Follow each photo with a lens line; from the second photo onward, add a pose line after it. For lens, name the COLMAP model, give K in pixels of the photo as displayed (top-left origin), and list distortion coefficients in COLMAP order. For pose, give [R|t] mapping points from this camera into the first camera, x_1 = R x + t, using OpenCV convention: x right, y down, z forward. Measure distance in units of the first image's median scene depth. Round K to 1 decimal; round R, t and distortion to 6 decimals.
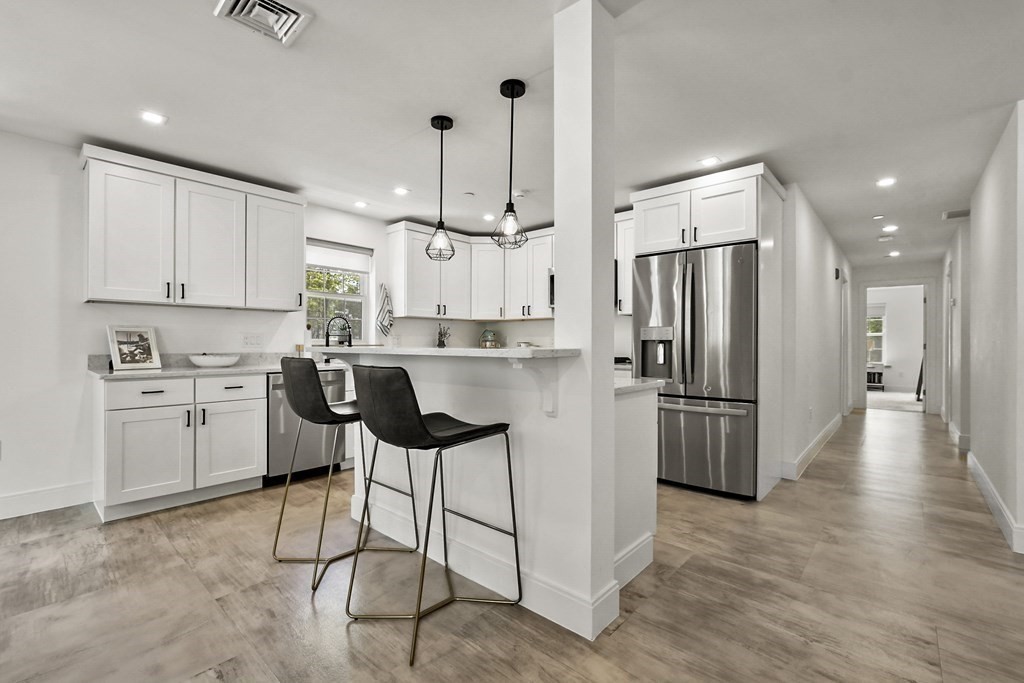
lens RADIAL K [[445.7, 0, 496.6], [0, 445.7, 346.6], [0, 0, 1]] dist [-0.015922, 0.000203]
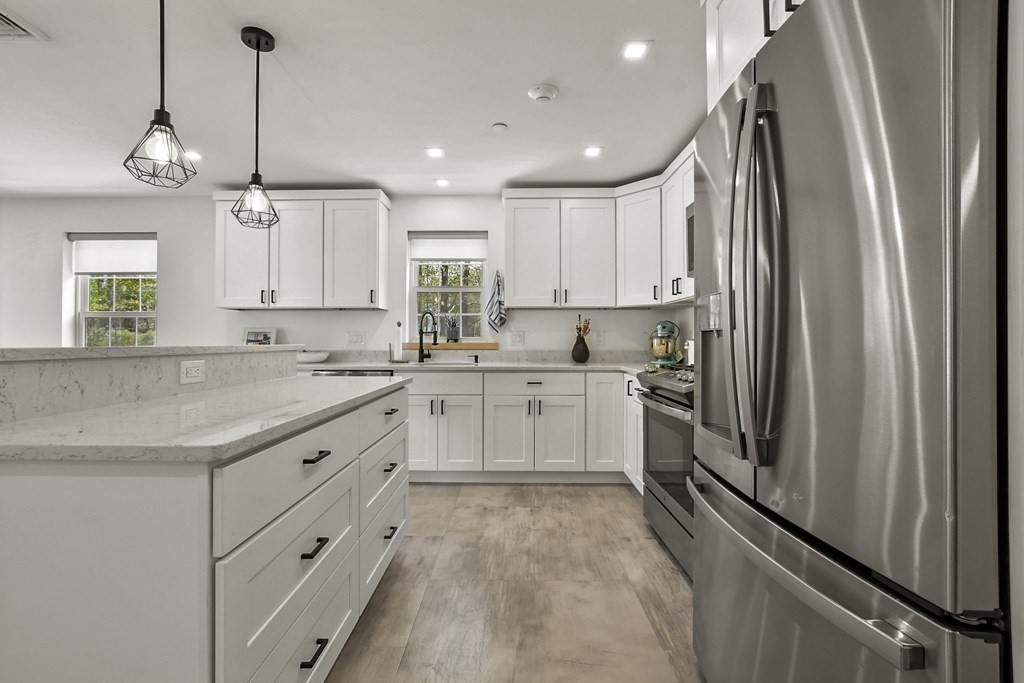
lens RADIAL K [[457.6, 0, 502.1], [0, 457.6, 336.5], [0, 0, 1]] dist [-0.002374, -0.000400]
pose [[0.660006, -0.010324, -0.751189, 0.534783], [-0.004122, 0.999841, -0.017362, -0.001933], [0.751249, 0.014555, 0.659859, 0.601649]]
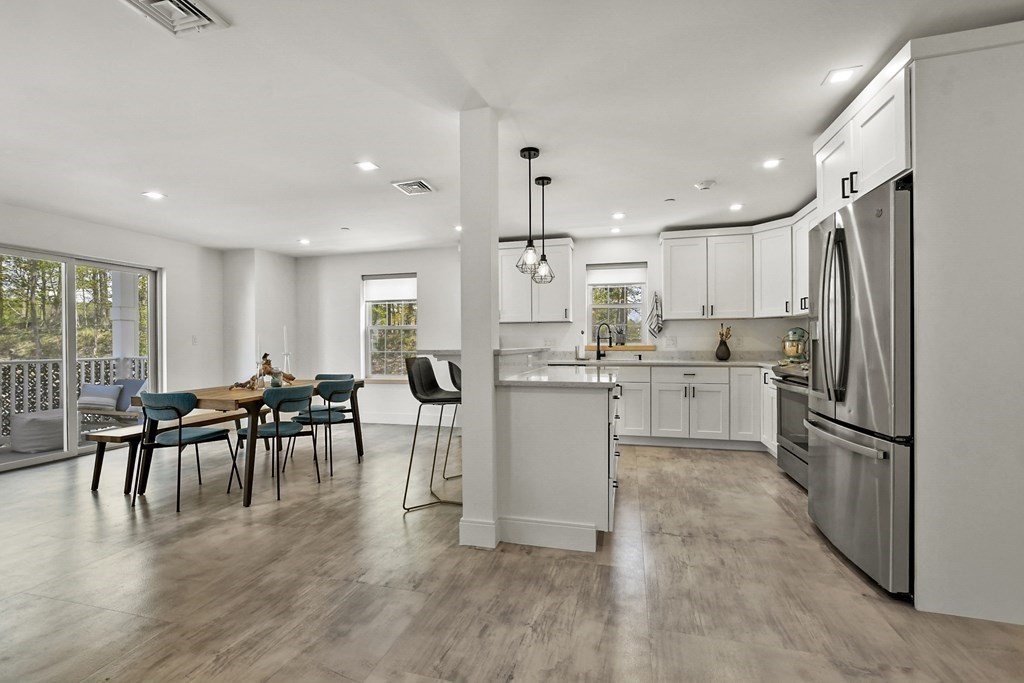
lens RADIAL K [[448.0, 0, 509.9], [0, 448.0, 343.8], [0, 0, 1]] dist [0.001027, 0.000016]
pose [[0.465435, -0.004283, -0.885072, 0.774028], [-0.000658, 0.999986, -0.005185, -0.003553], [0.885082, 0.002996, 0.465426, 0.208887]]
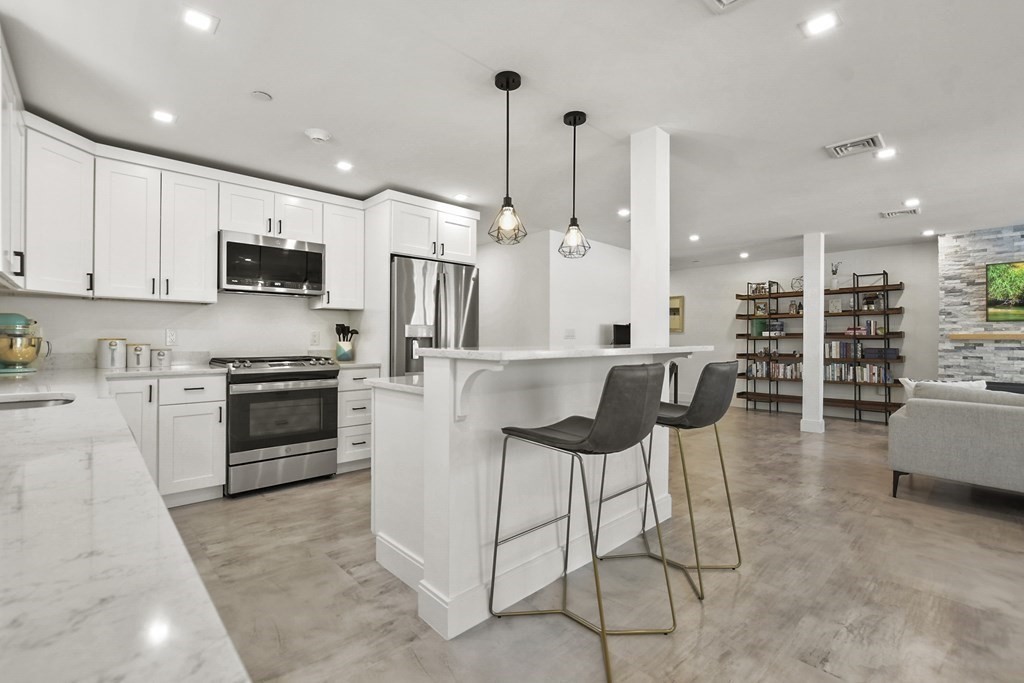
lens RADIAL K [[457.6, 0, 502.1], [0, 457.6, 336.5], [0, 0, 1]] dist [-0.002374, -0.000400]
pose [[0.078976, 0.001334, 0.996876, -0.740772], [0.007246, 0.999972, -0.001912, -0.011724], [-0.996850, 0.007374, 0.078964, 0.704777]]
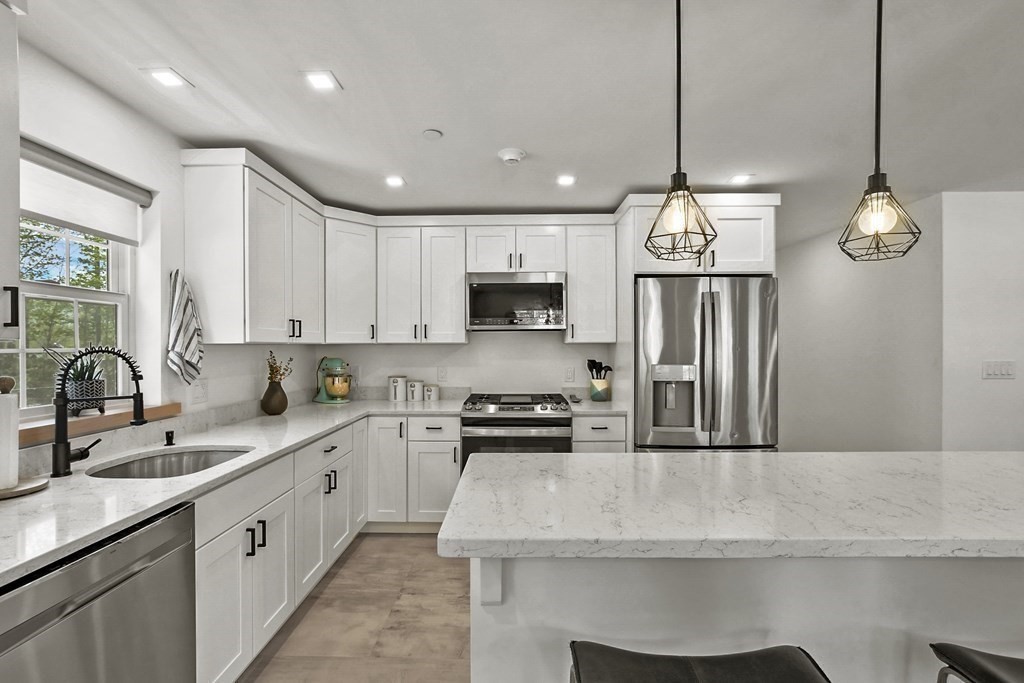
lens RADIAL K [[454.1, 0, 504.0], [0, 454.1, 348.1], [0, 0, 1]] dist [-0.002697, -0.000027]
pose [[0.749505, -0.009080, 0.661936, -0.425537], [0.011528, 0.999933, 0.000664, -0.078292], [-0.661898, 0.007134, 0.749560, 0.574862]]
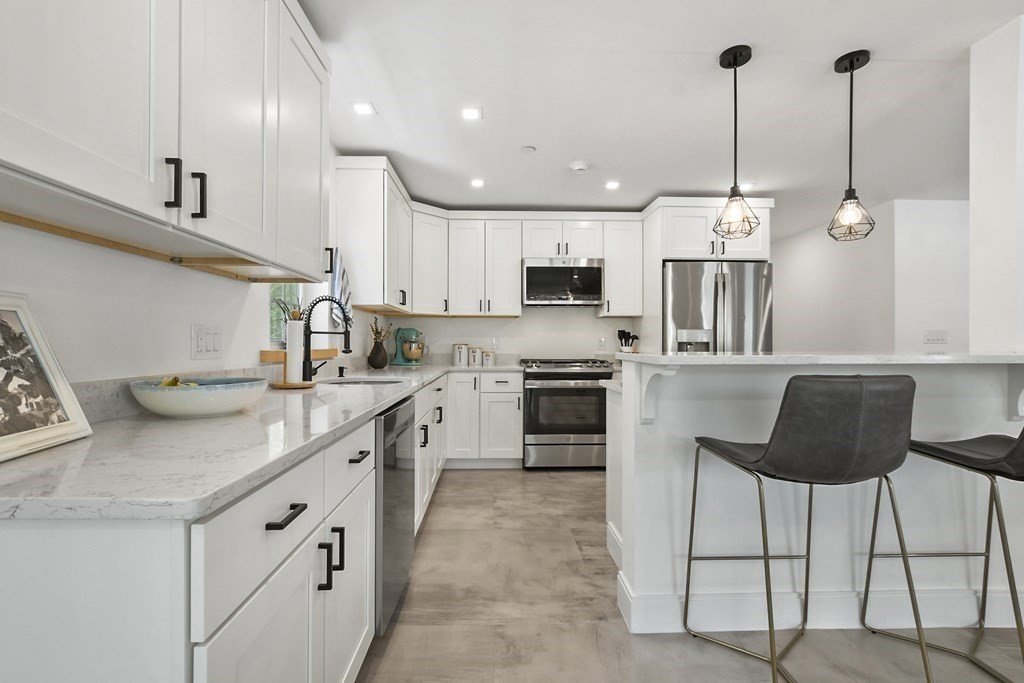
lens RADIAL K [[453.1, 0, 505.0], [0, 453.1, 342.5], [0, 0, 1]] dist [0.002885, 0.000477]
pose [[0.715238, -0.000676, 0.698880, -0.710521], [0.007863, 0.999944, -0.007081, -0.008764], [-0.698836, 0.010560, 0.715204, 0.538803]]
